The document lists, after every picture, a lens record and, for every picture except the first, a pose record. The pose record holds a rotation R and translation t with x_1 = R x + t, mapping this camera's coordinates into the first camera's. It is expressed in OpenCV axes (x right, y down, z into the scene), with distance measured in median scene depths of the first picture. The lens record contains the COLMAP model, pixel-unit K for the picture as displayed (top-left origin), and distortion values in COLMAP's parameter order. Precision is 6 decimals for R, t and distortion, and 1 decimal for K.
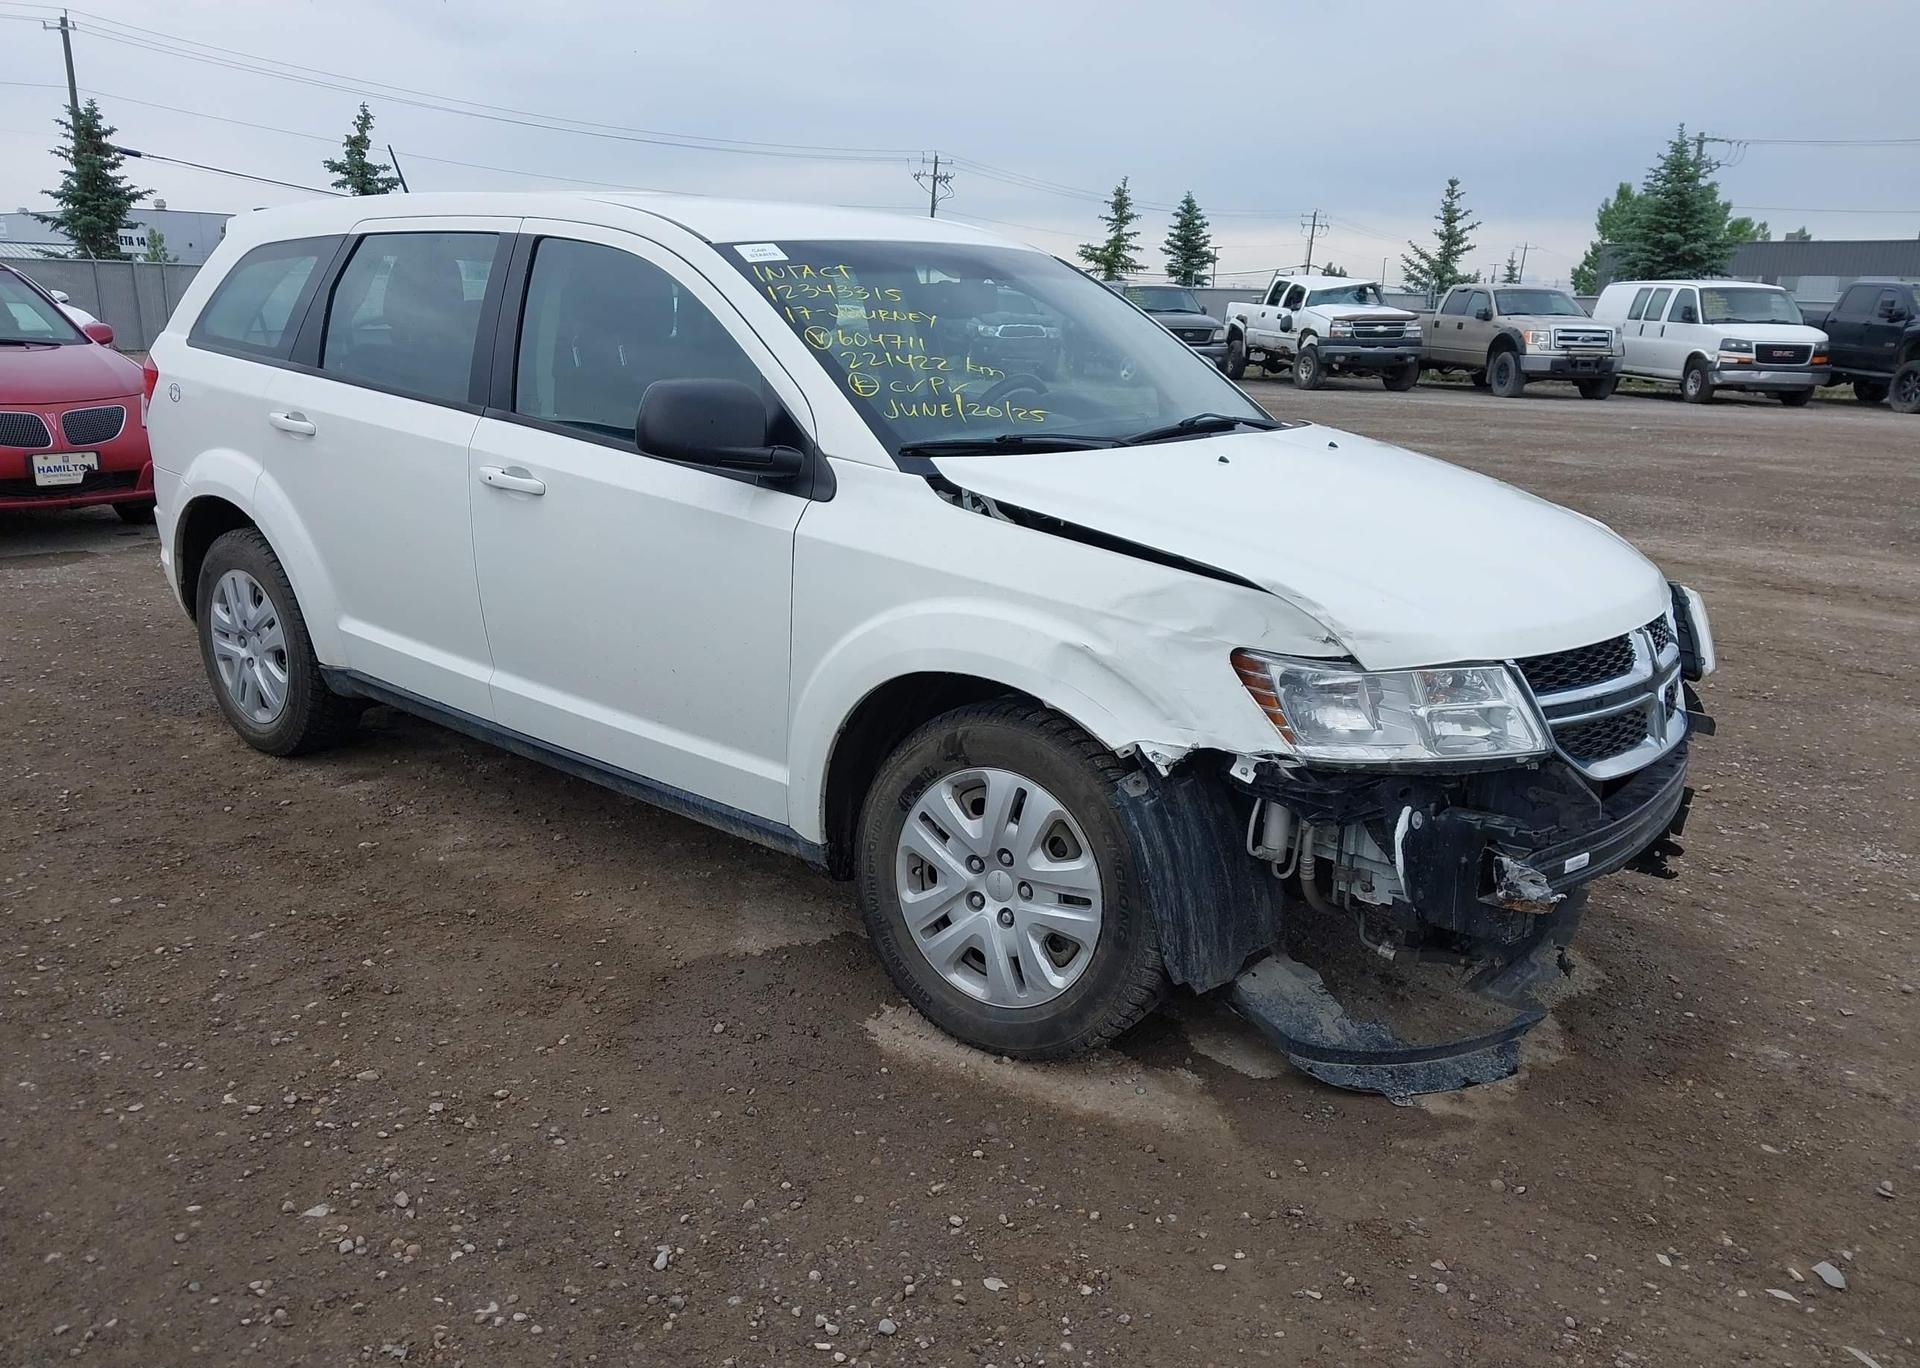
lens RADIAL K [[1495.7, 0, 966.6], [0, 1495.7, 734.5], [0, 0, 1]] dist [0.053560, -0.067405]
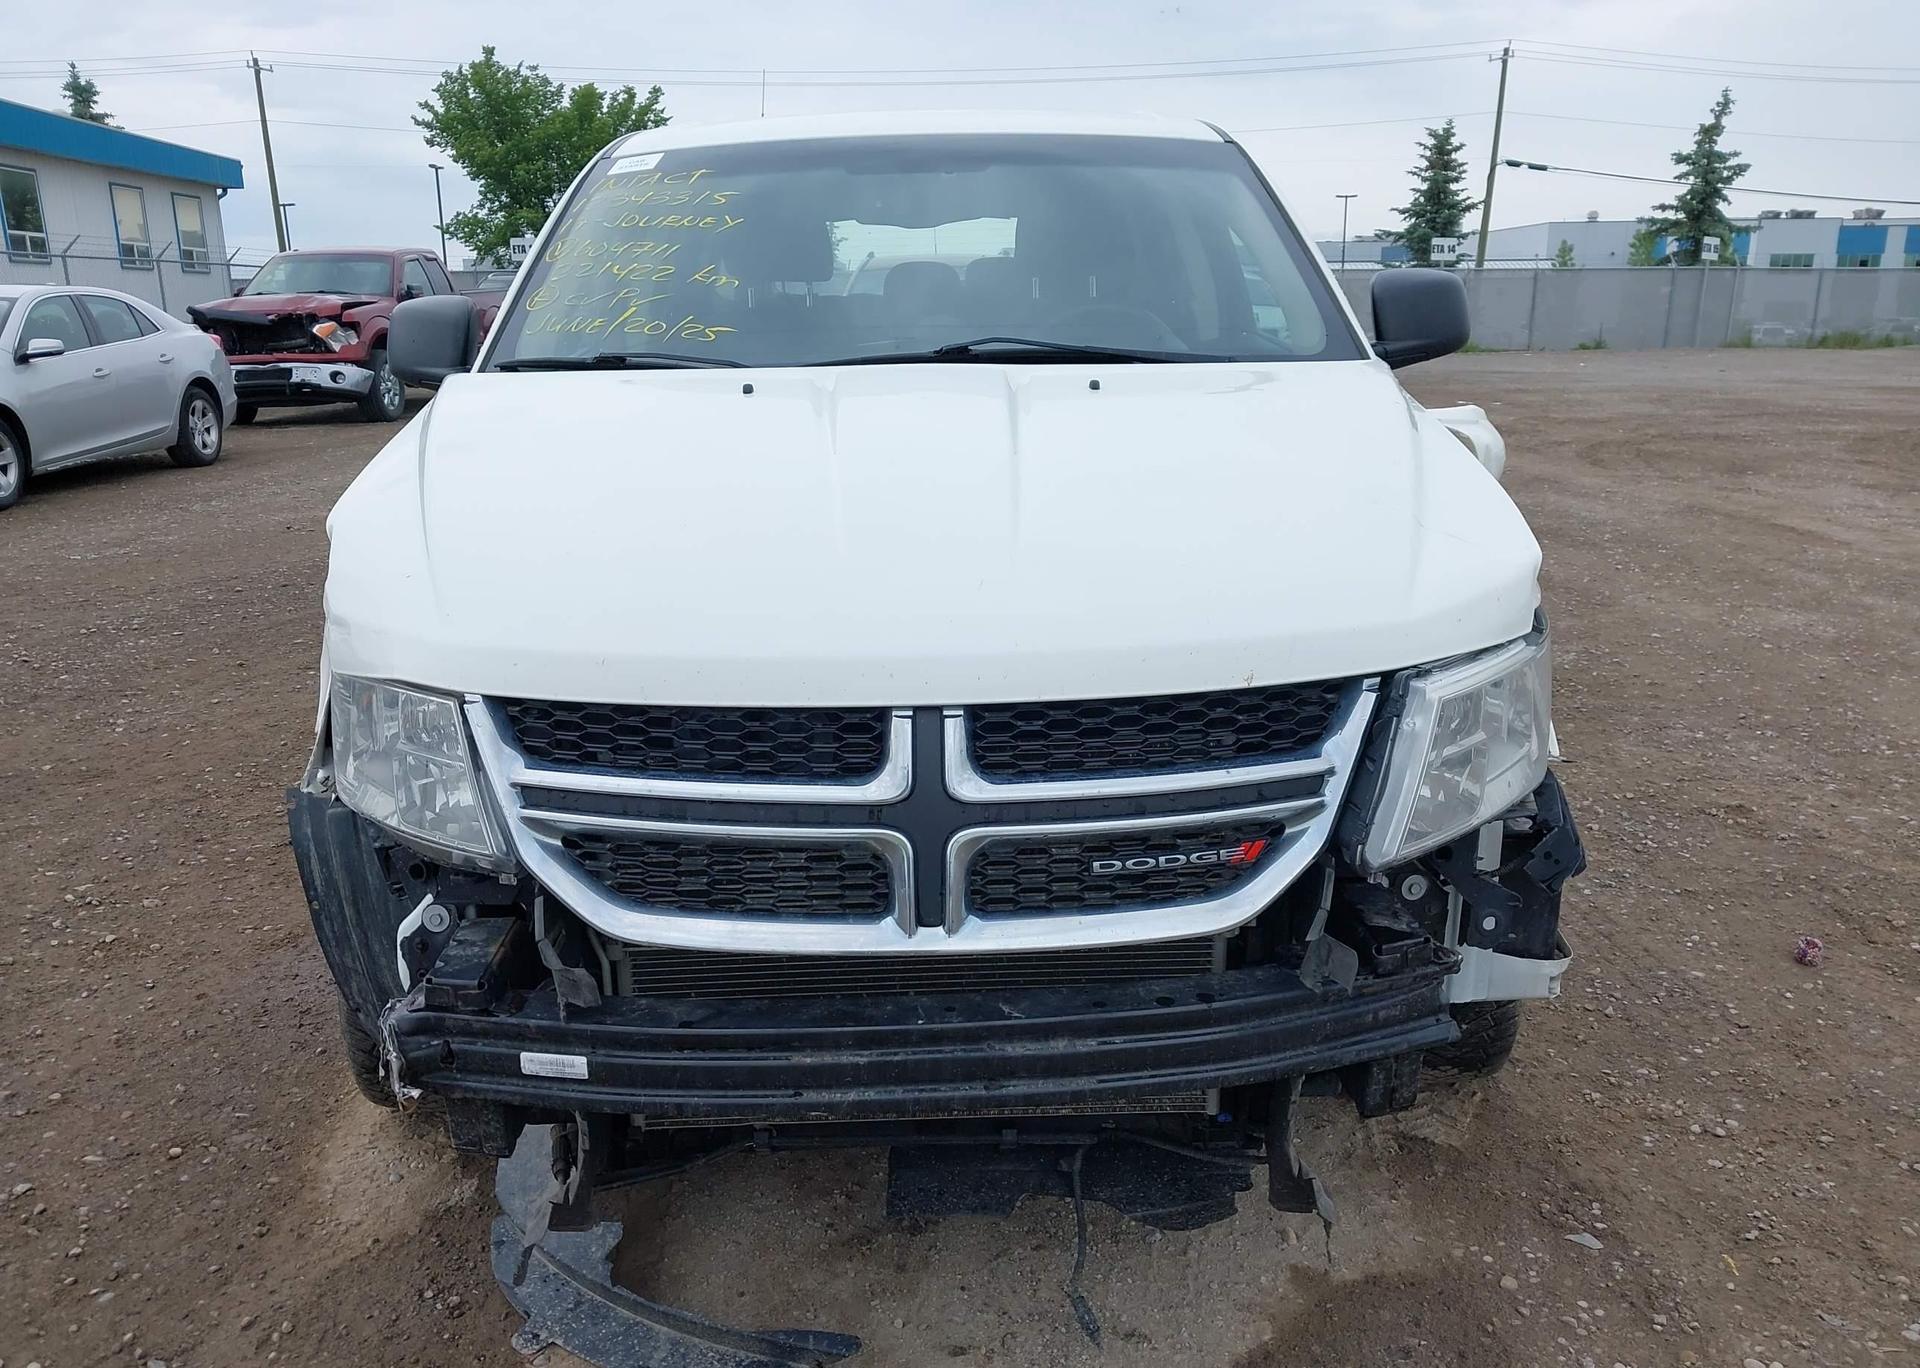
lens RADIAL K [[1479.2, 0, 958.7], [0, 1479.2, 763.9], [0, 0, 1]] dist [0.044863, -0.058887]
pose [[0.656964, 0.189930, -0.729606, 0.643610], [-0.176532, 0.979597, 0.096052, -0.079055], [0.732963, 0.065697, 0.677089, 0.513285]]
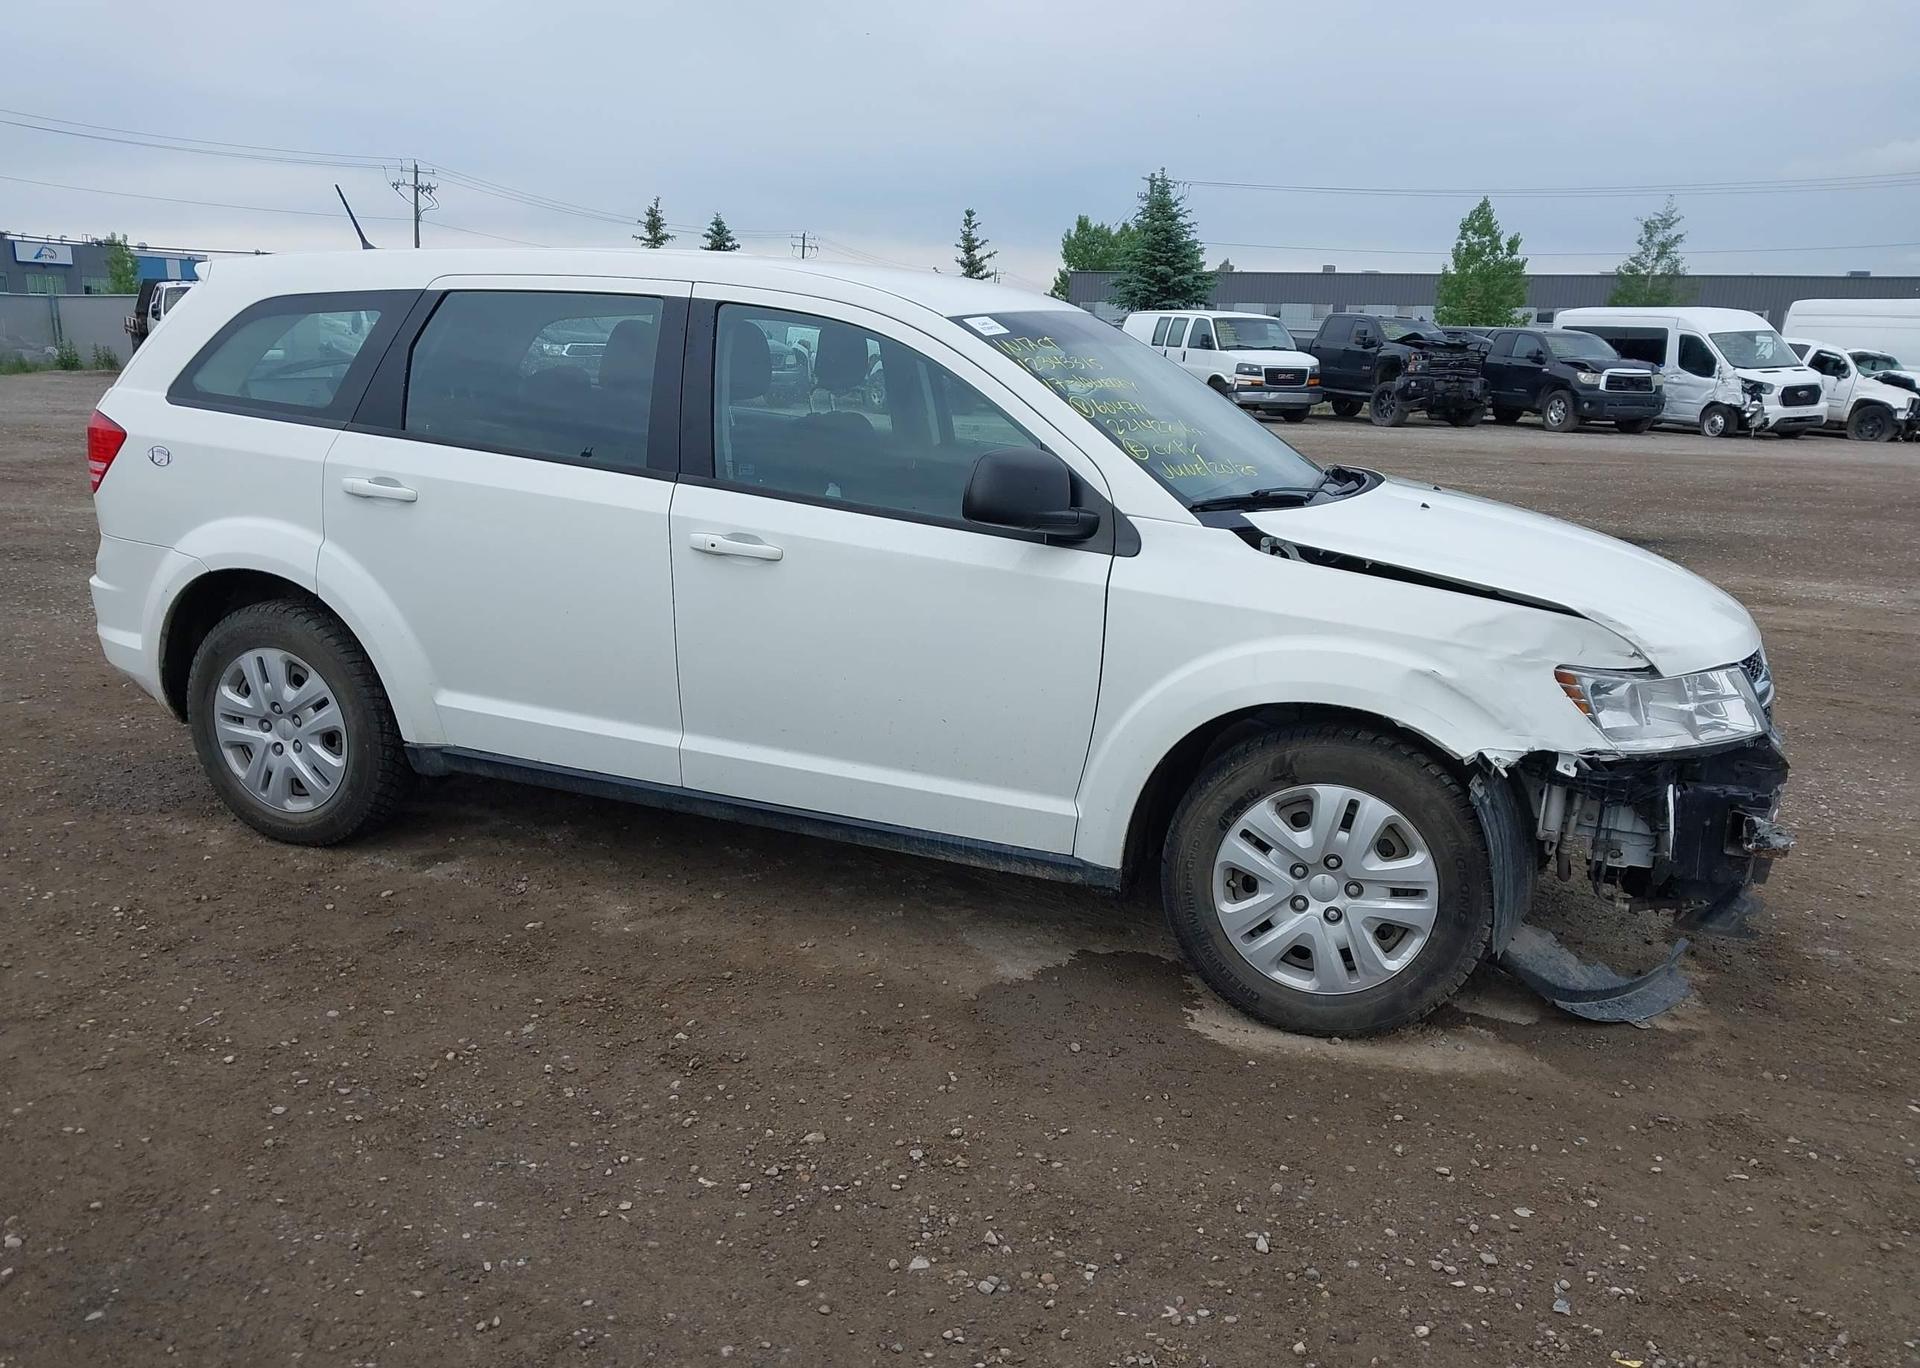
lens RADIAL K [[1489.5, 0, 959.1], [0, 1489.5, 763.2], [0, 0, 1]] dist [0.012894, -0.012811]
pose [[0.948955, -0.083403, 0.304186, -0.448287], [0.080697, 0.996507, 0.021481, -0.030590], [-0.304915, 0.004162, 0.952371, 0.007794]]
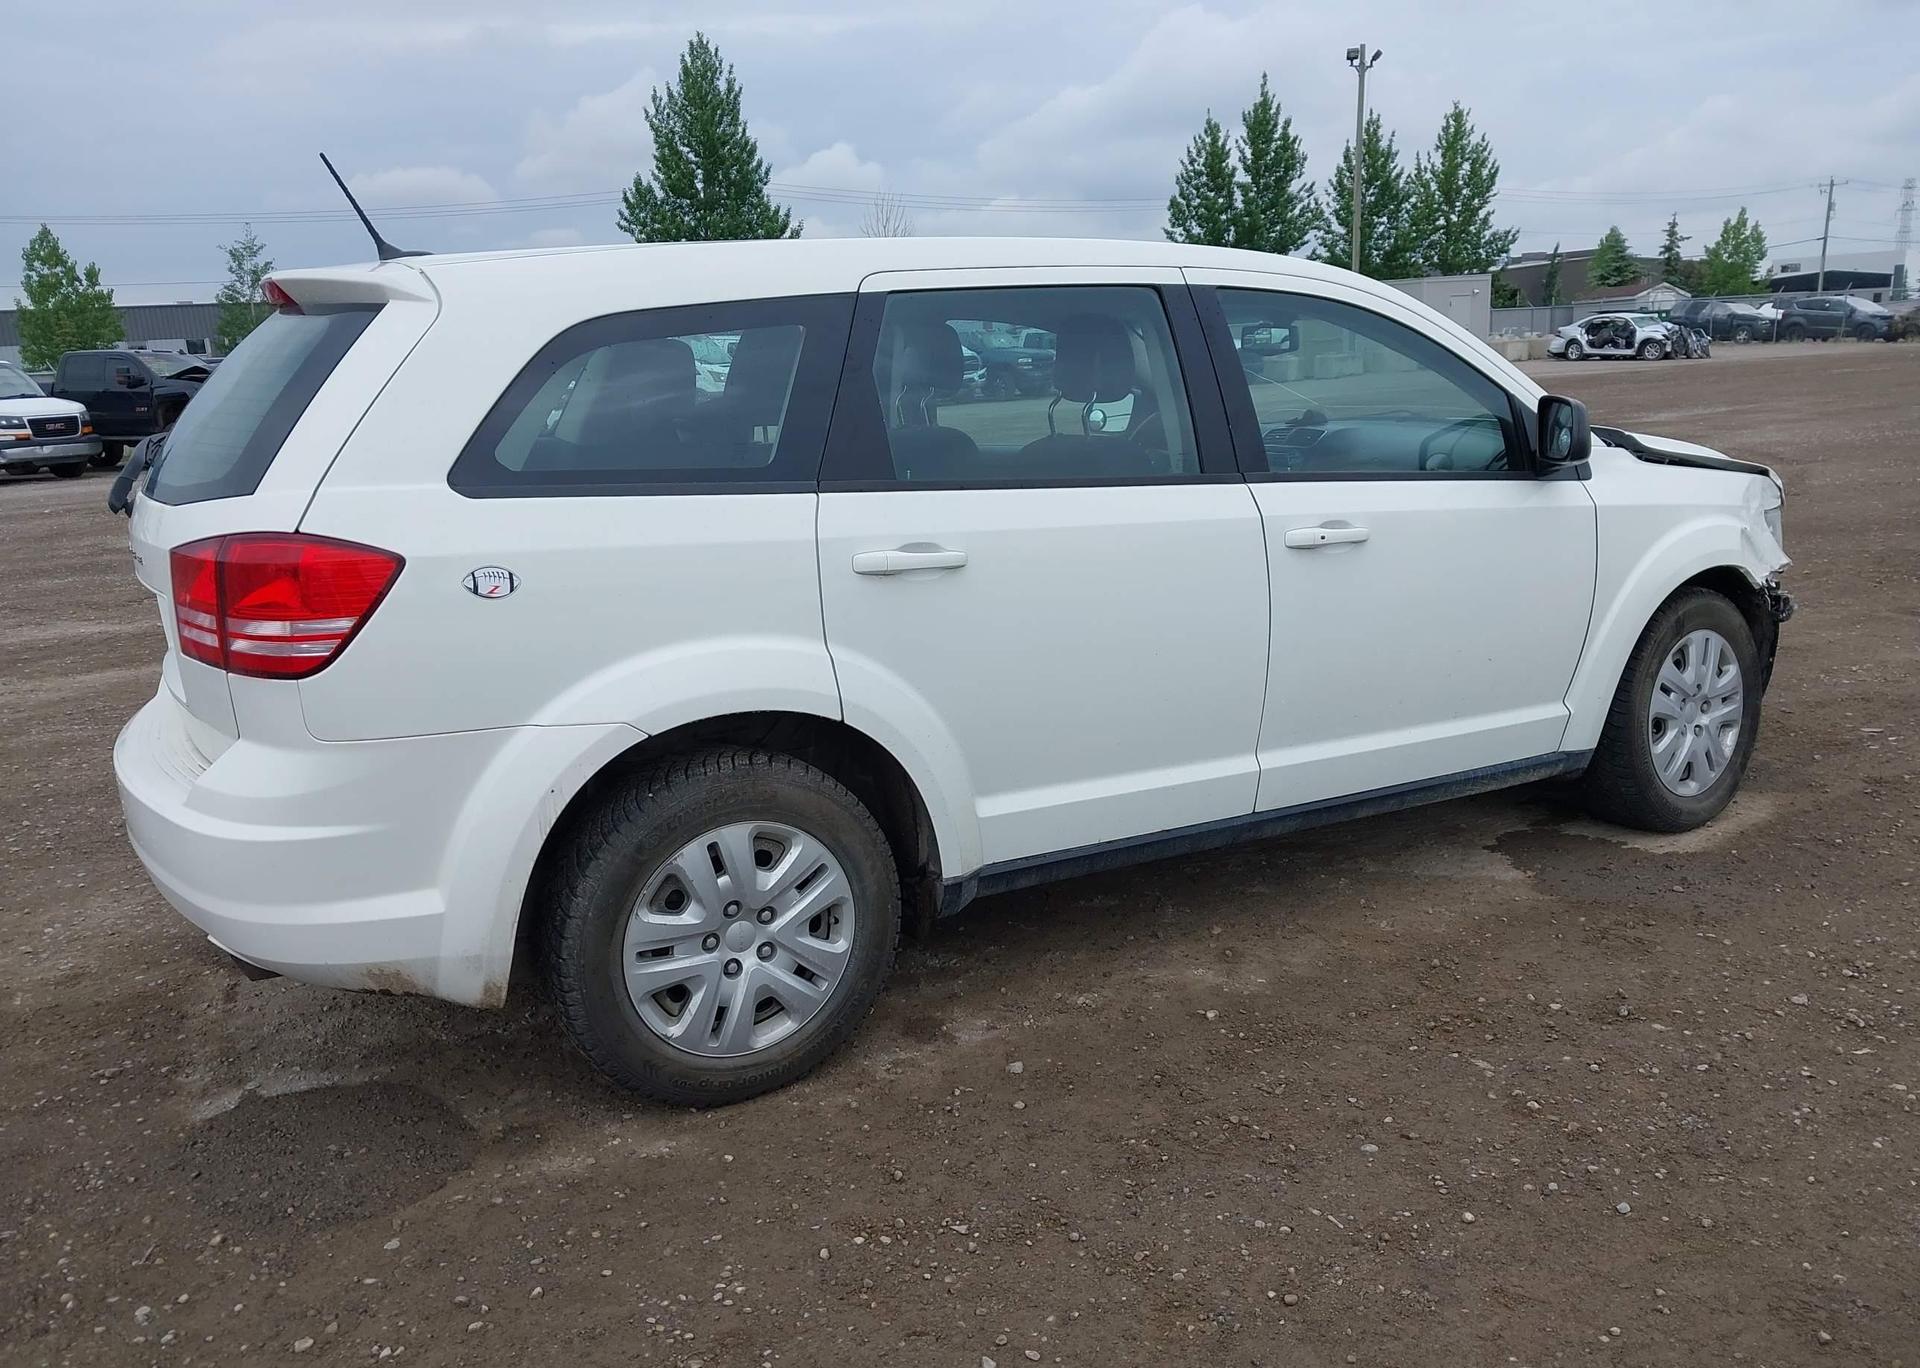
lens RADIAL K [[1489.5, 0, 959.1], [0, 1489.5, 763.2], [0, 0, 1]] dist [0.012894, -0.012811]
pose [[0.364992, -0.288760, 0.885098, -1.211477], [0.310066, 0.934114, 0.176888, -0.261127], [-0.877861, 0.209876, 0.430479, 0.786918]]
